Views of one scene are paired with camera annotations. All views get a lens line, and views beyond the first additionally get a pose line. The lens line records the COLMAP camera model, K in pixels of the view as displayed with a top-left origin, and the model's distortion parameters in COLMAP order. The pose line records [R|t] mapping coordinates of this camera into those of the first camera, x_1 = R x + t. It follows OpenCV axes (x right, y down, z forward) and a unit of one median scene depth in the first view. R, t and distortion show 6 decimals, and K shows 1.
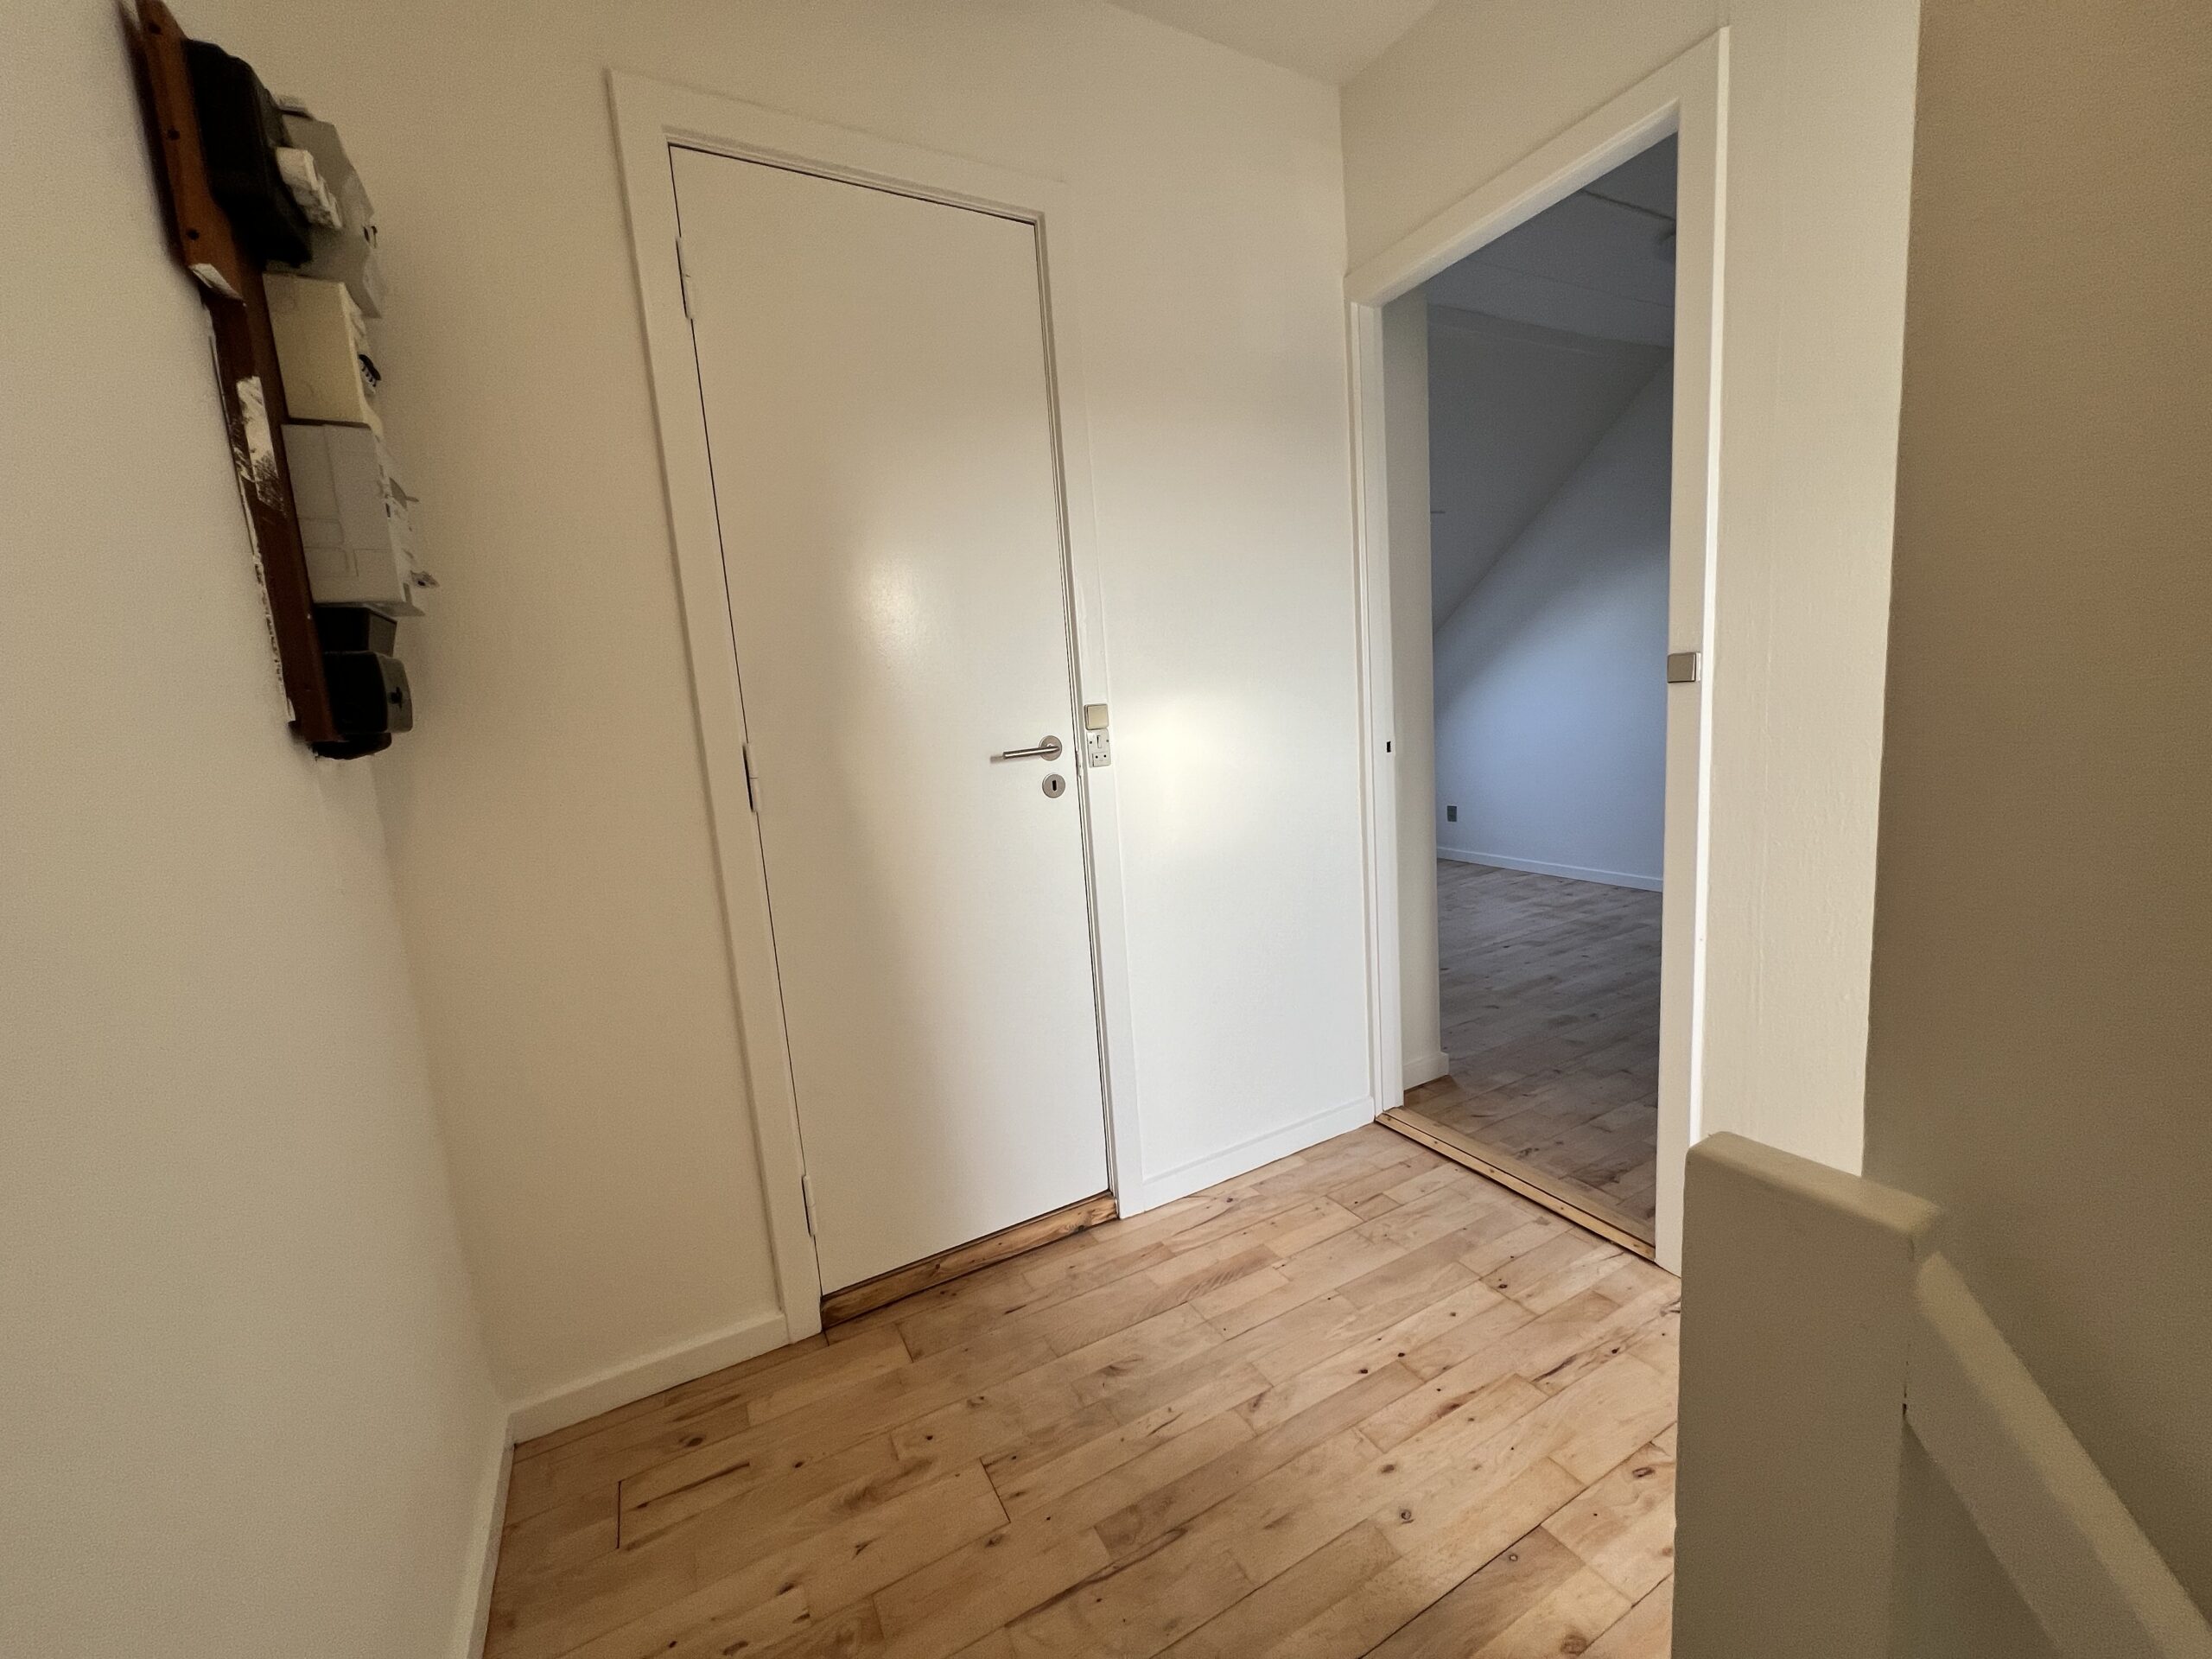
lens RADIAL K [[883.4, 0, 1111.2], [0, 883.4, 826.0], [0, 0, 1]] dist [-0.002130, 0.000399]
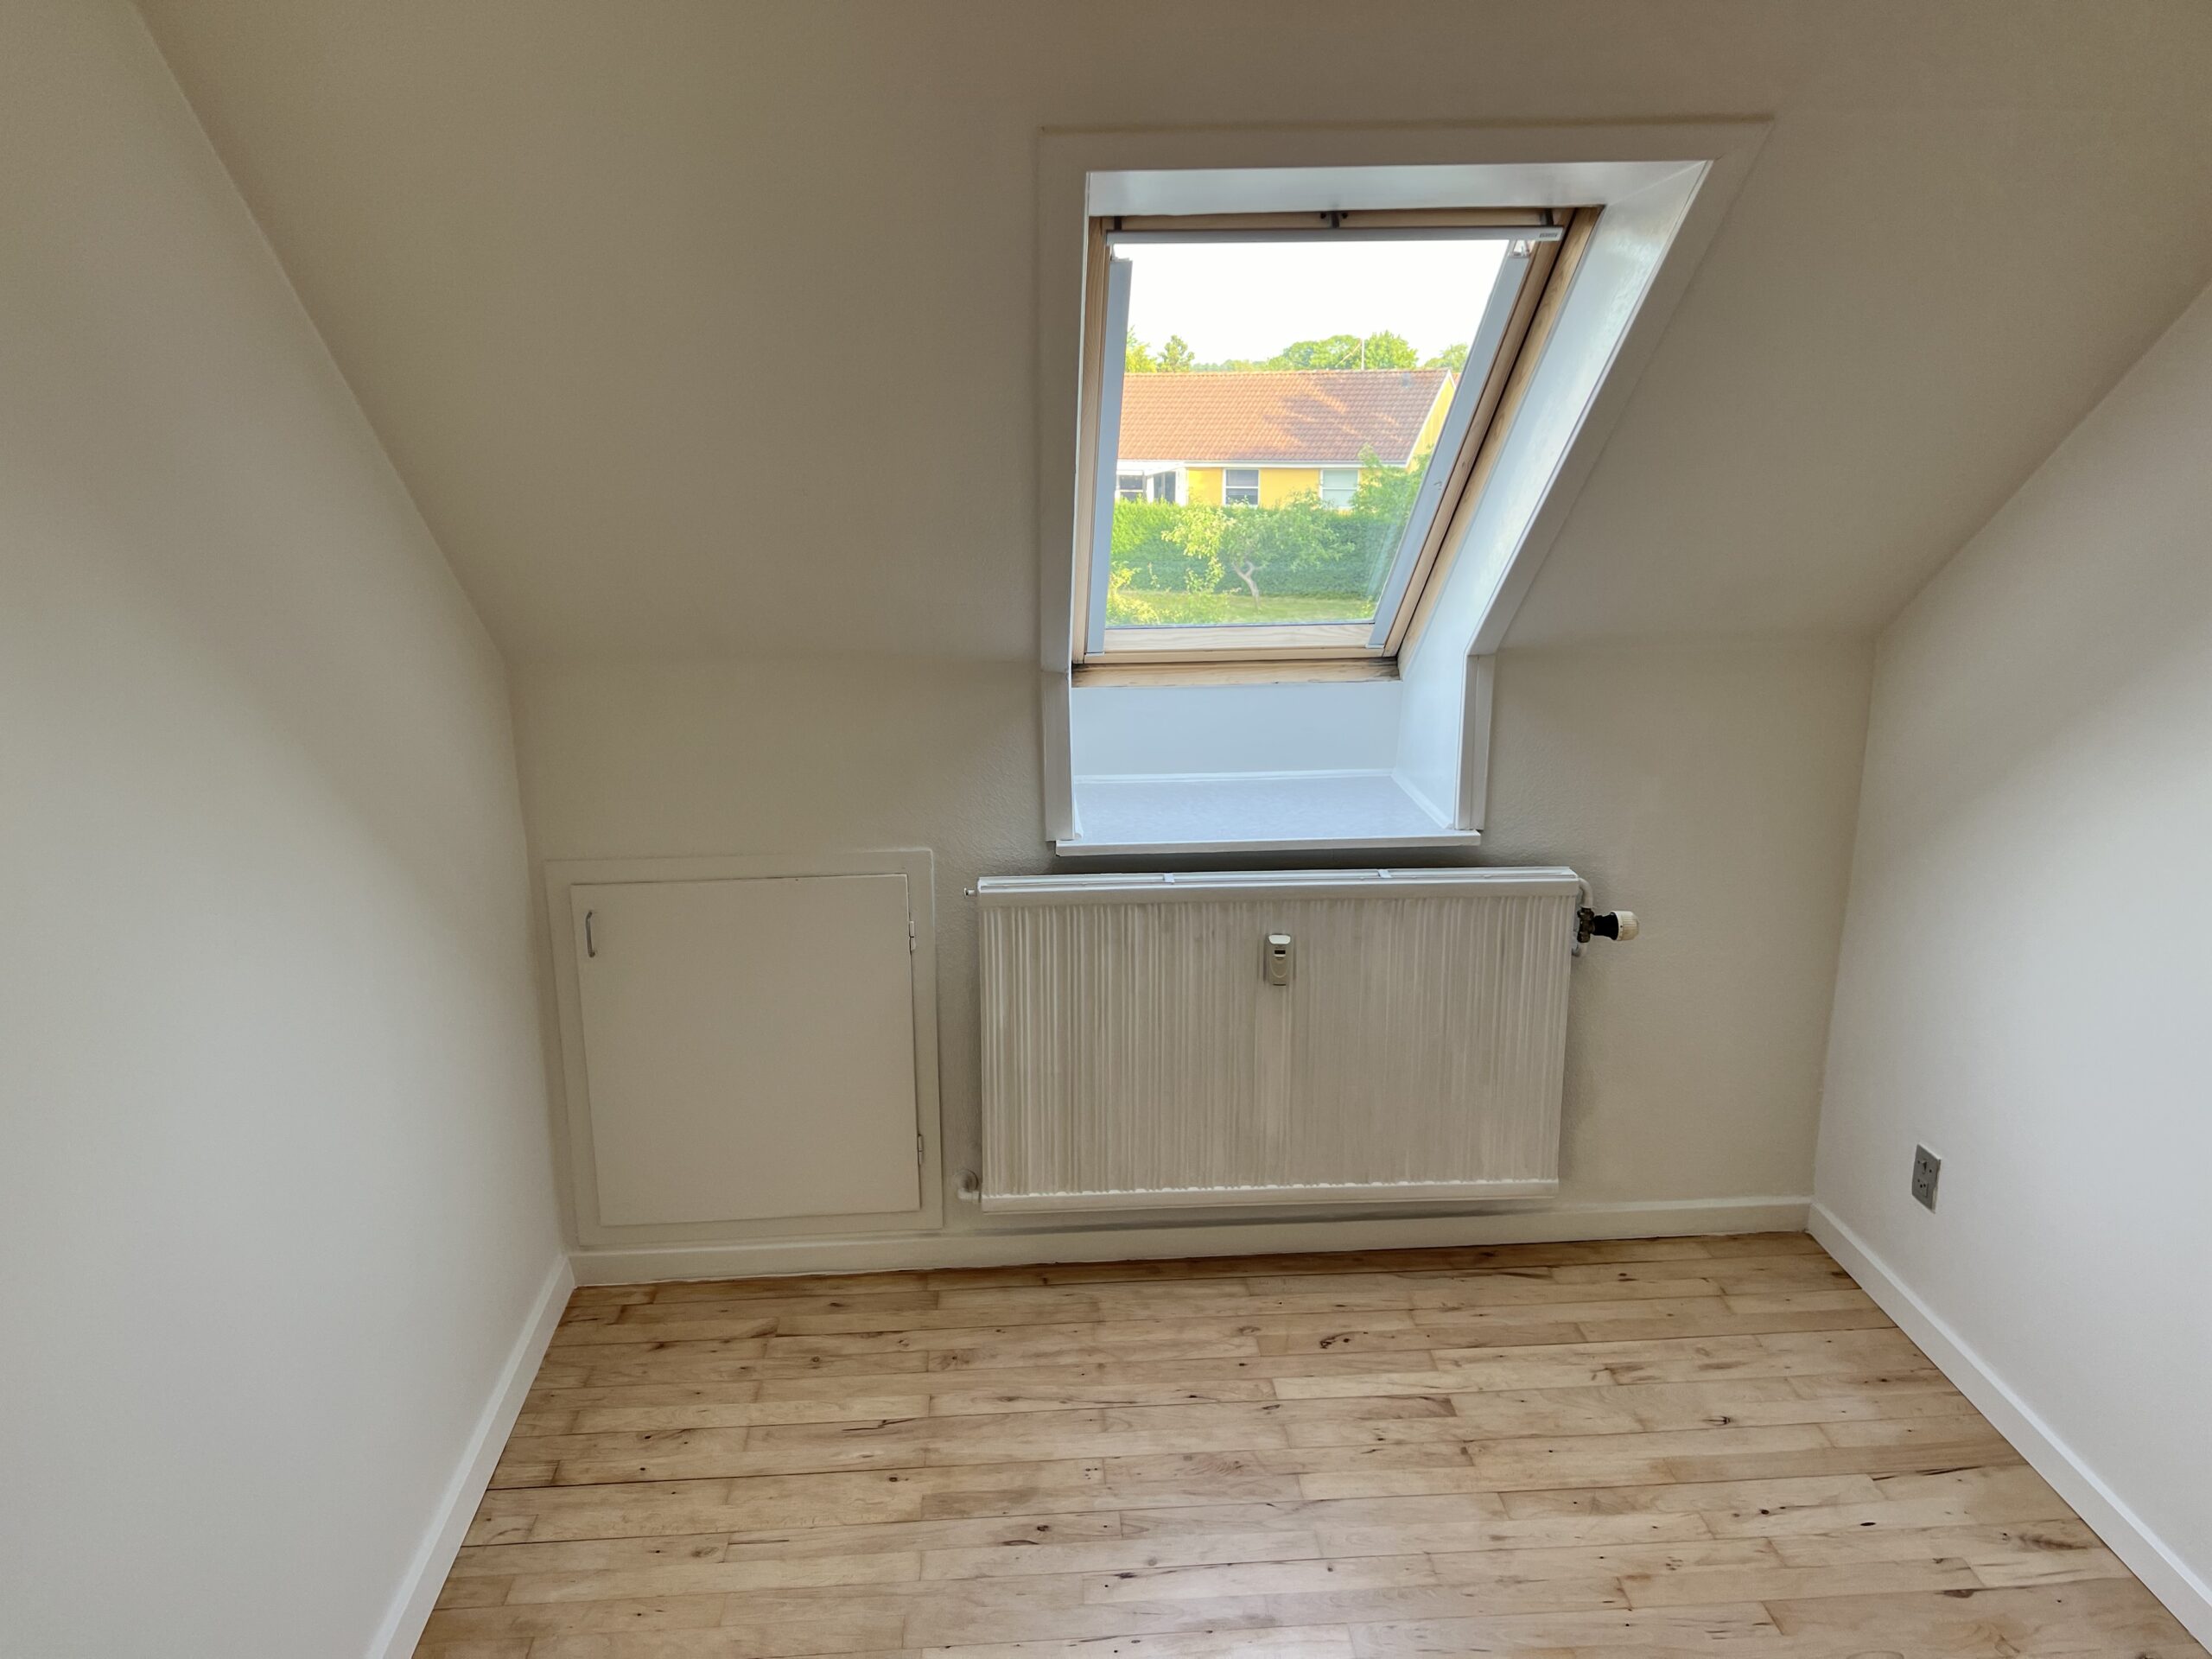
lens RADIAL K [[1663.4, 0, 1104.2], [0, 1663.4, 814.3], [0, 0, 1]] dist [0.050749, -0.053162]
pose [[0.905130, 0.164709, -0.391931, 0.691502], [-0.114637, 0.982310, 0.148072, -0.360918], [0.409386, -0.089095, 0.908000, 0.846168]]
